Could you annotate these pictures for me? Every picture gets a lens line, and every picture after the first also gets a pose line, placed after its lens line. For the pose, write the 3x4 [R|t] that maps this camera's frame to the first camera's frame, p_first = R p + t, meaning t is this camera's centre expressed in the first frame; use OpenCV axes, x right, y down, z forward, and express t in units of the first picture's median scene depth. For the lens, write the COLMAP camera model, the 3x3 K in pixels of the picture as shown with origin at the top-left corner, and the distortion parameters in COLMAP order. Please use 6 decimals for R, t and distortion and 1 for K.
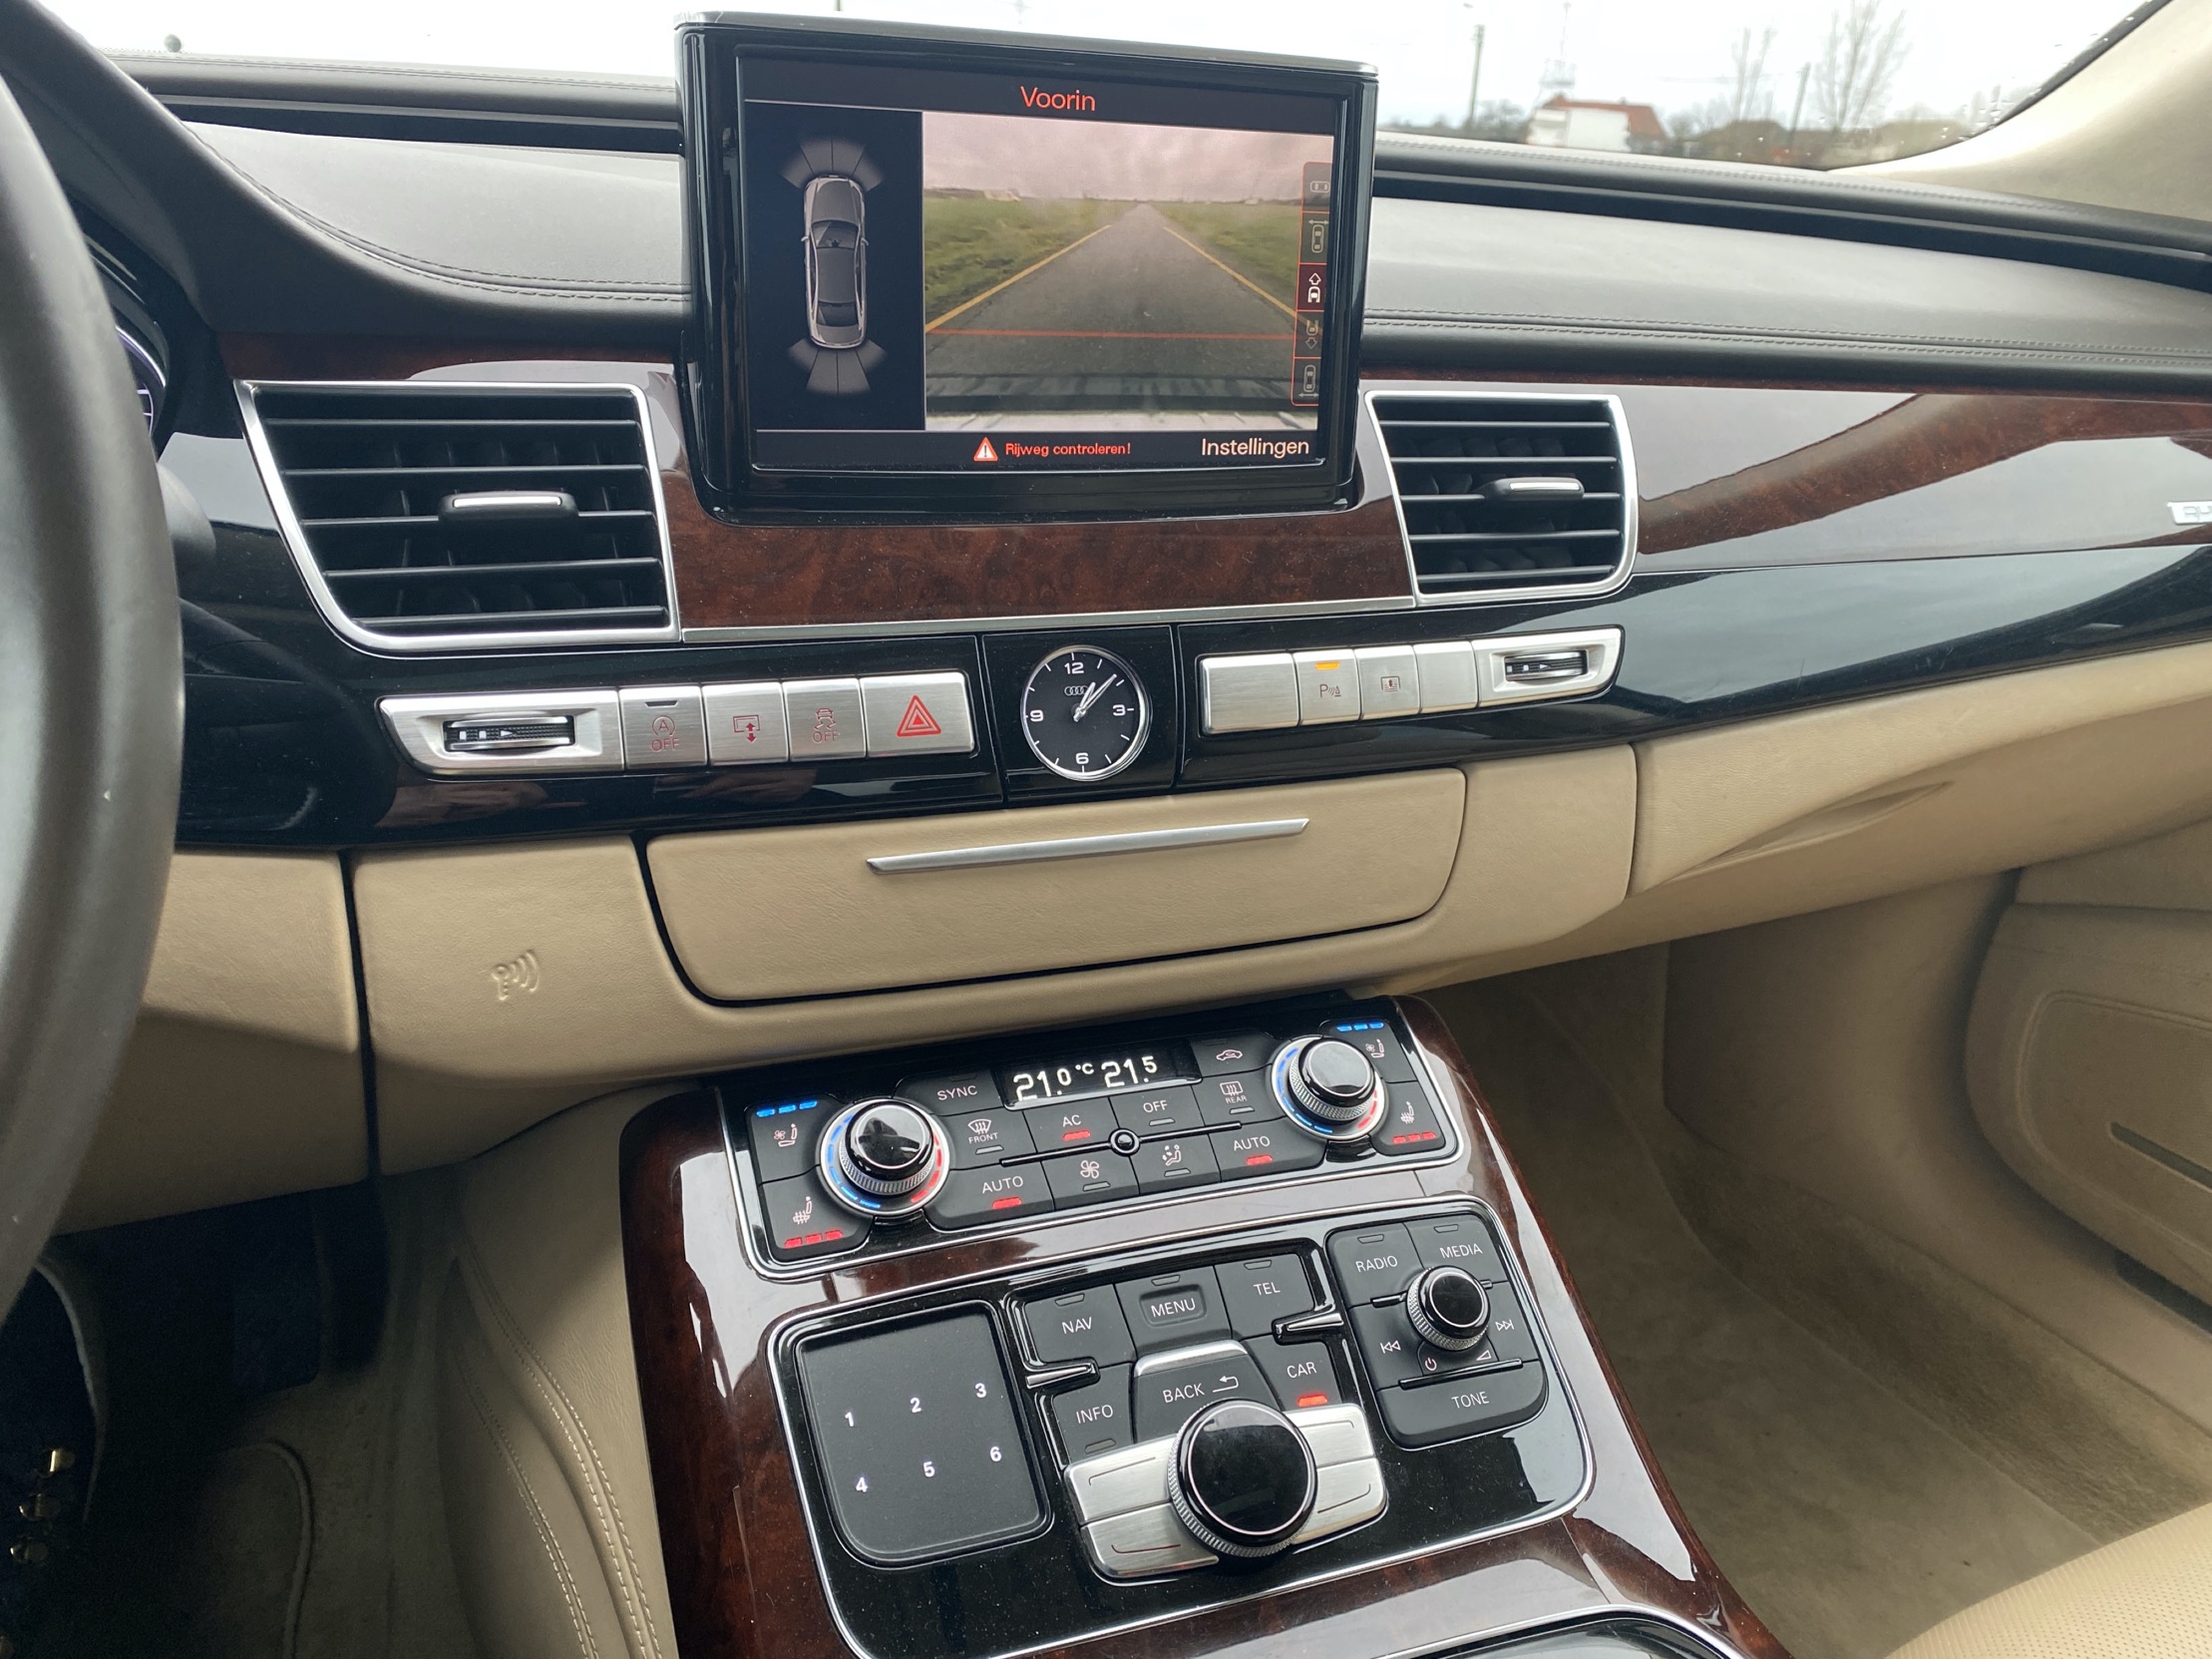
lens RADIAL K [[1725.3, 0, 1139.2], [0, 1725.3, 826.6], [0, 0, 1]] dist [0.088926, -0.214577]
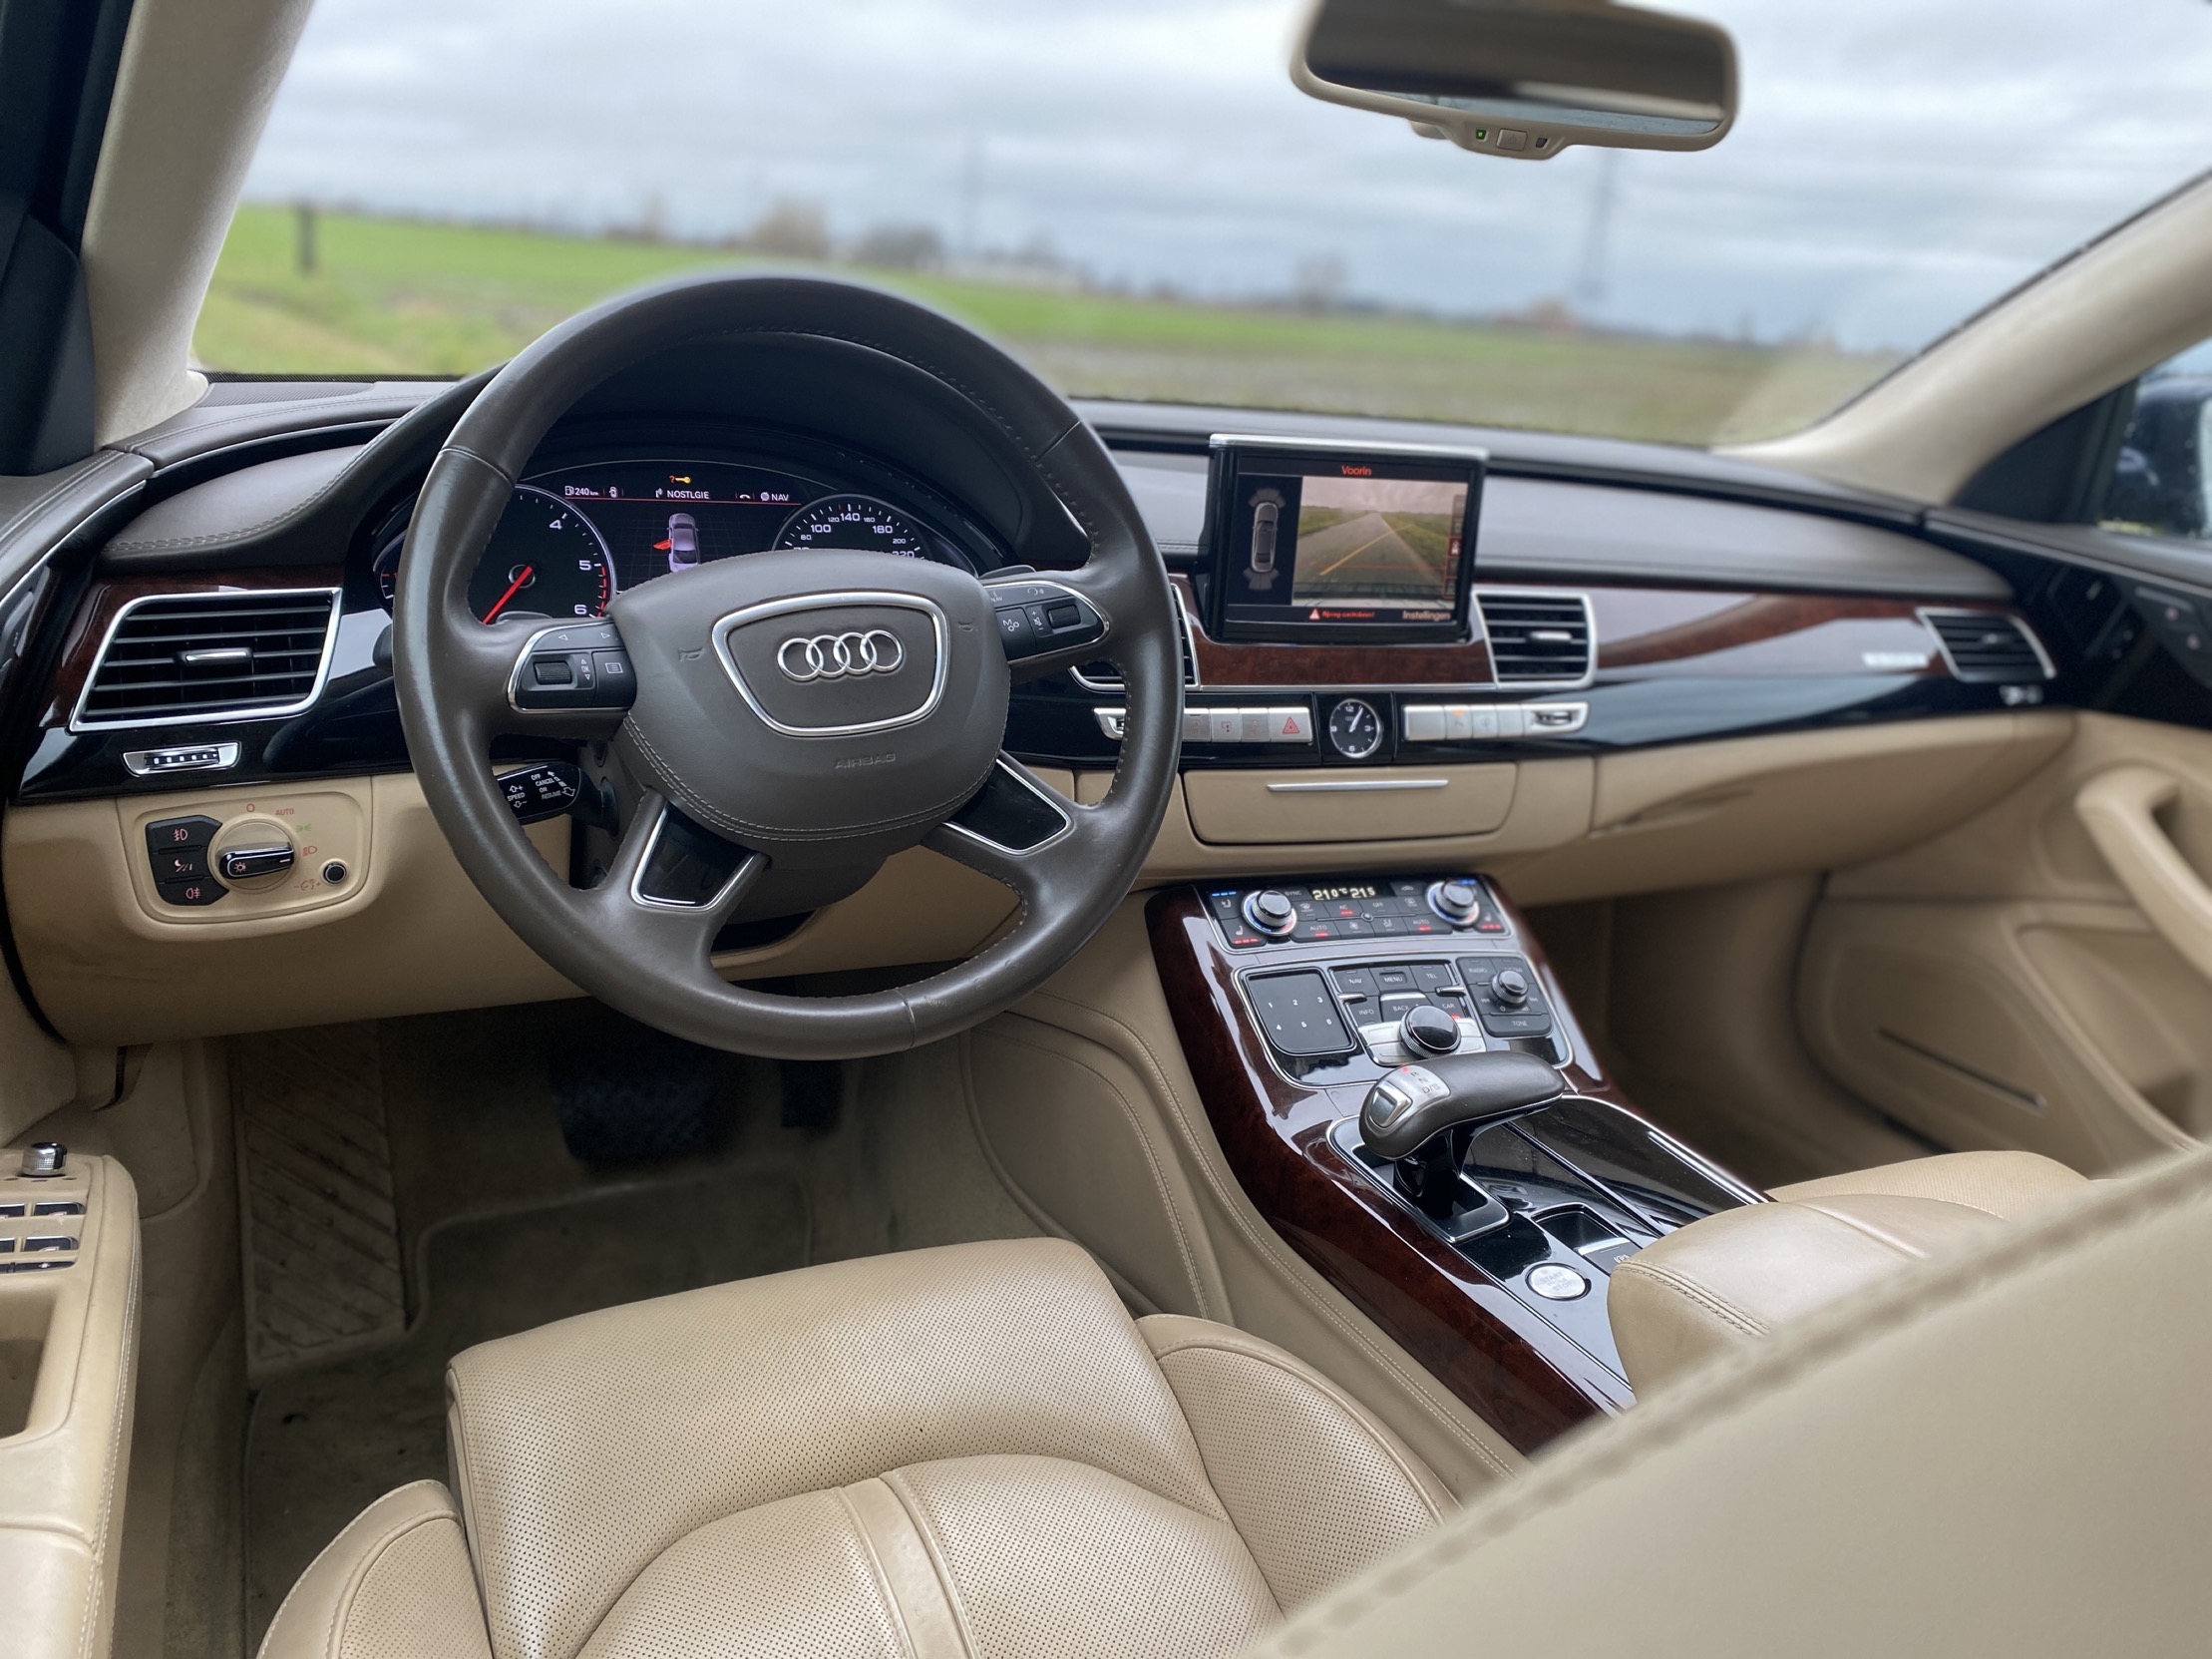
lens RADIAL K [[1725.3, 0, 1139.2], [0, 1725.3, 826.6], [0, 0, 1]] dist [0.088926, -0.214577]
pose [[0.999222, 0.032740, 0.022010, -0.351956], [-0.031244, 0.997385, -0.065175, 0.215332], [-0.024086, 0.064436, 0.997631, -1.232618]]
